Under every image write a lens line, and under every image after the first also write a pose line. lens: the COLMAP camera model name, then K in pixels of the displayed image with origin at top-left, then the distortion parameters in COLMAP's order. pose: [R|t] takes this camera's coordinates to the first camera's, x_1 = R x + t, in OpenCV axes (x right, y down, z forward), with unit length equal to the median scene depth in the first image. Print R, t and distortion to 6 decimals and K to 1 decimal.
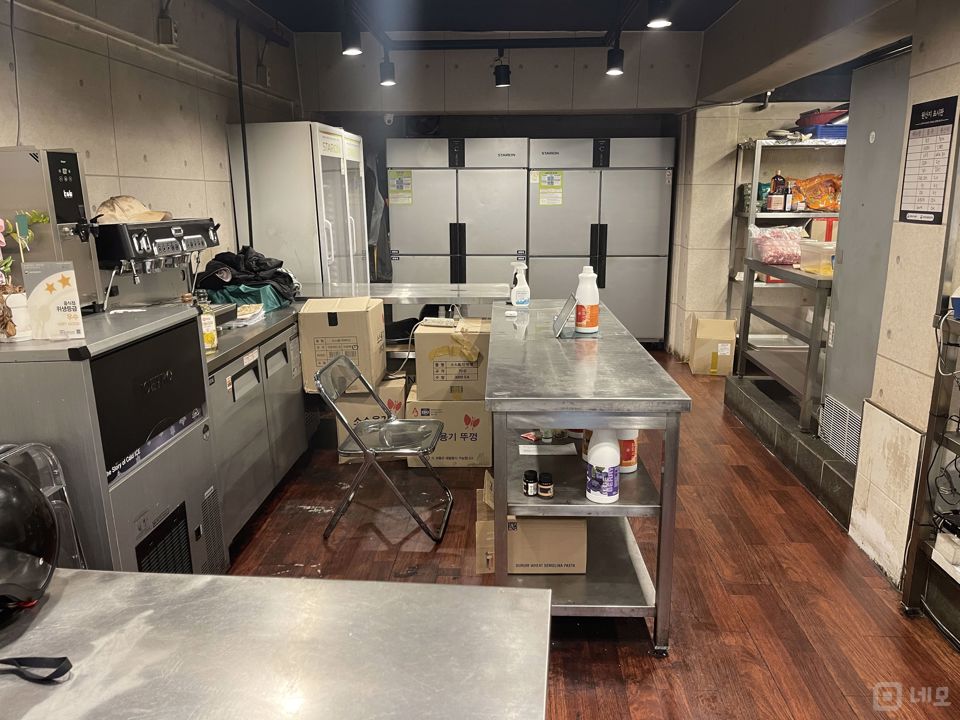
lens RADIAL K [[712.8, 0, 485.9], [0, 712.8, 359.1], [0, 0, 1]] dist [0.066195, -0.084408]
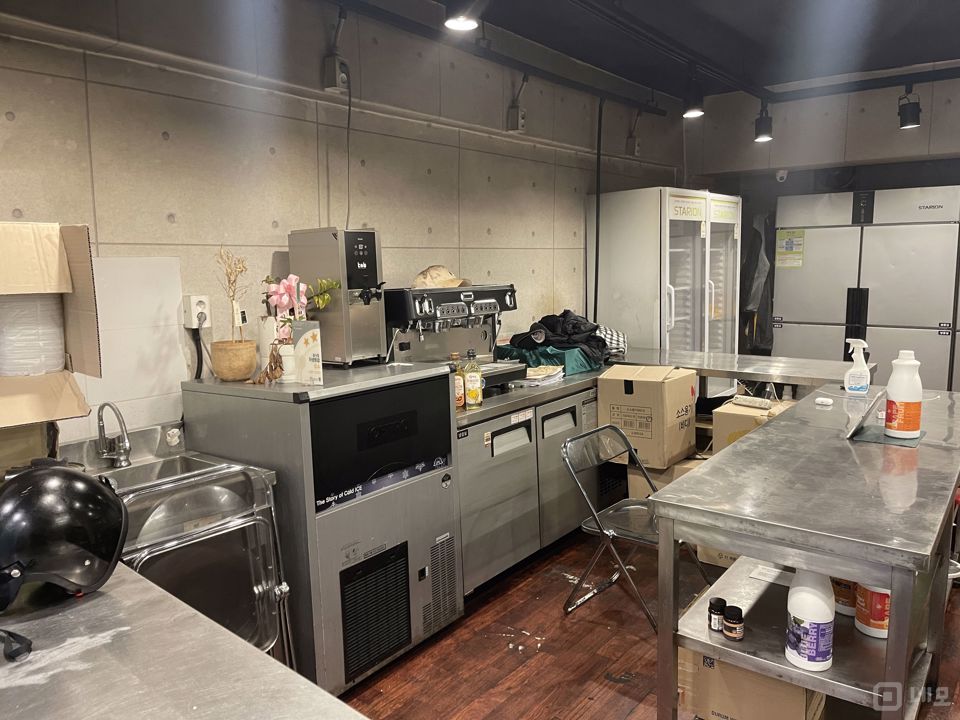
lens RADIAL K [[712.8, 0, 478.9], [0, 712.8, 360.3], [0, 0, 1]] dist [0.066195, -0.084408]
pose [[0.811436, 0.072771, -0.579894, 0.212554], [-0.119355, 0.991940, -0.042533, -0.031547], [0.572125, 0.103726, 0.813581, 0.112720]]
